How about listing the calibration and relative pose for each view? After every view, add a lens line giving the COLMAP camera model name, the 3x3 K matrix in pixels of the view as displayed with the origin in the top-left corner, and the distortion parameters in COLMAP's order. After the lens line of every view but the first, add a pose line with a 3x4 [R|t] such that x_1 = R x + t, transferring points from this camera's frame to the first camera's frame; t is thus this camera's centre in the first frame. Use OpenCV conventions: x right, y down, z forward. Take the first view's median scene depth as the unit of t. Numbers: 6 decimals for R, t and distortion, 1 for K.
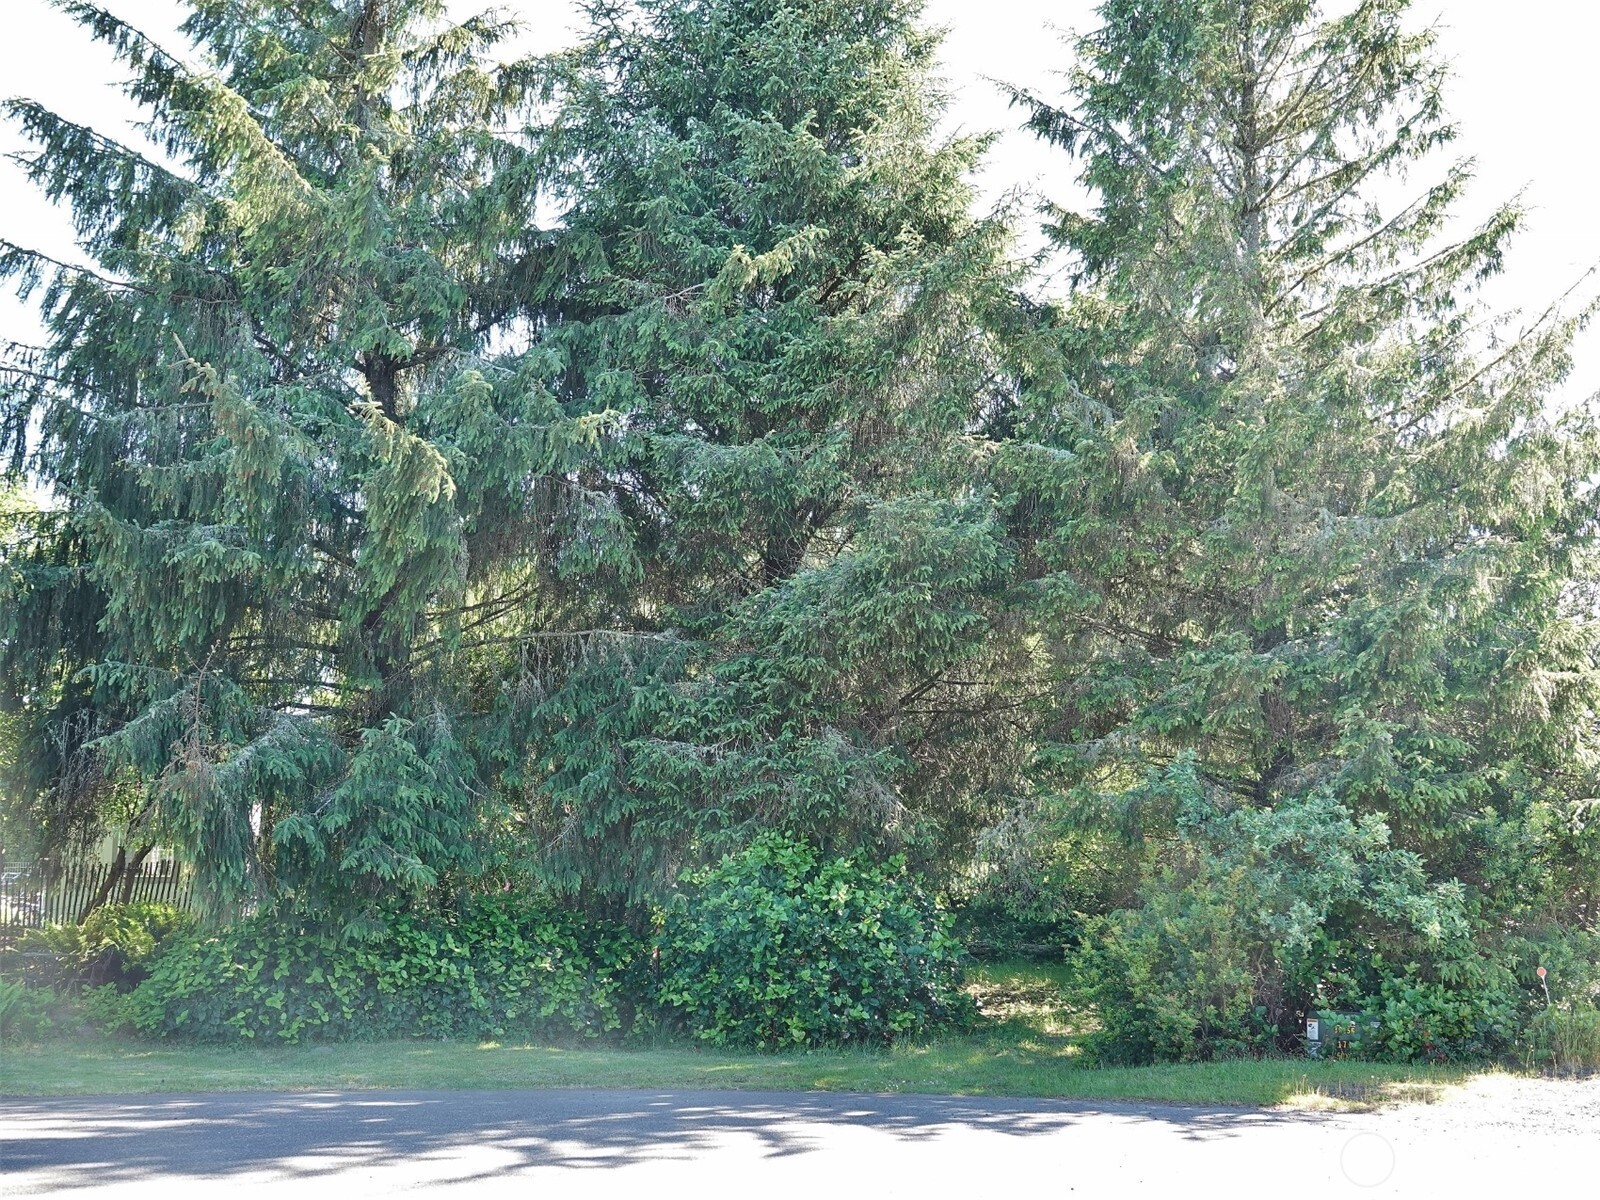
lens RADIAL K [[1722.3, 0, 800.0], [0, 1722.3, 600.0], [0, 0, 1]] dist [0.006955, 0.002540]
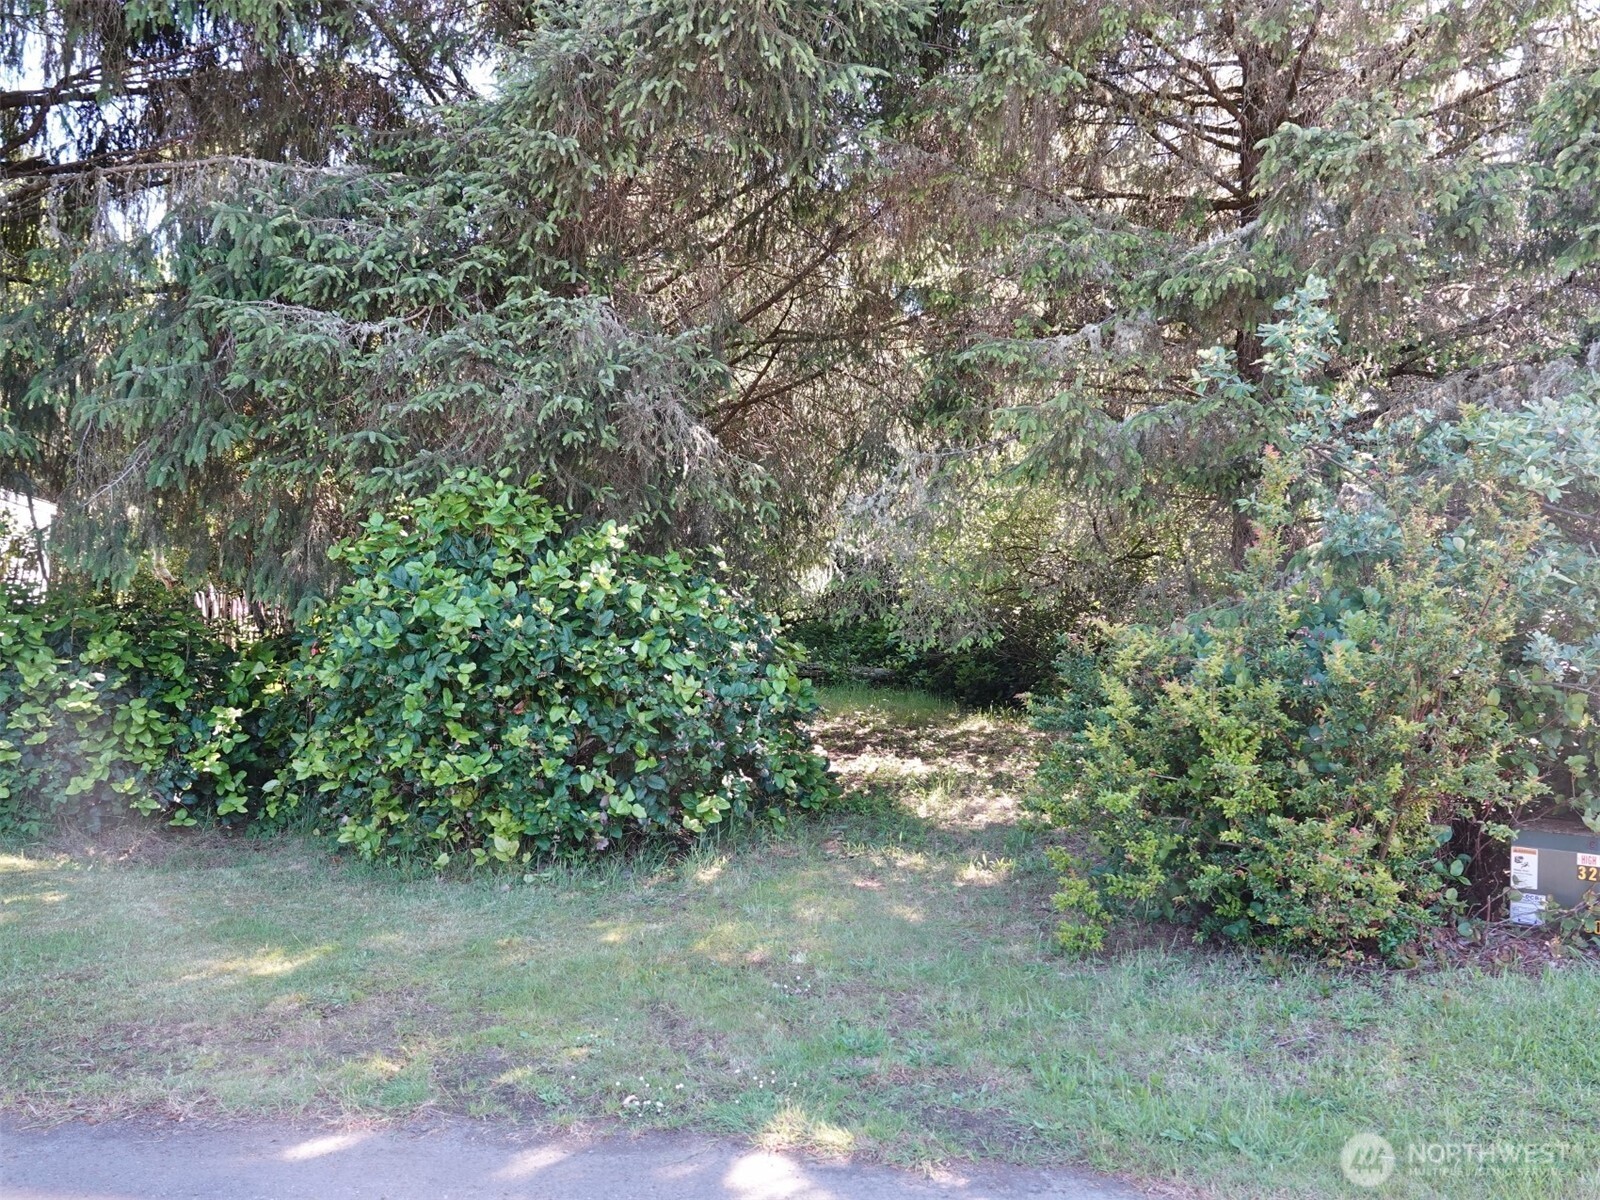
lens RADIAL K [[1114.2, 0, 800.0], [0, 1114.2, 600.0], [0, 0, 1]] dist [-0.001150, -0.000795]
pose [[0.987393, 0.025341, 0.156244, 0.031208], [-0.044202, 0.991976, 0.118445, 0.132038], [-0.151989, -0.123858, 0.980591, 0.653545]]
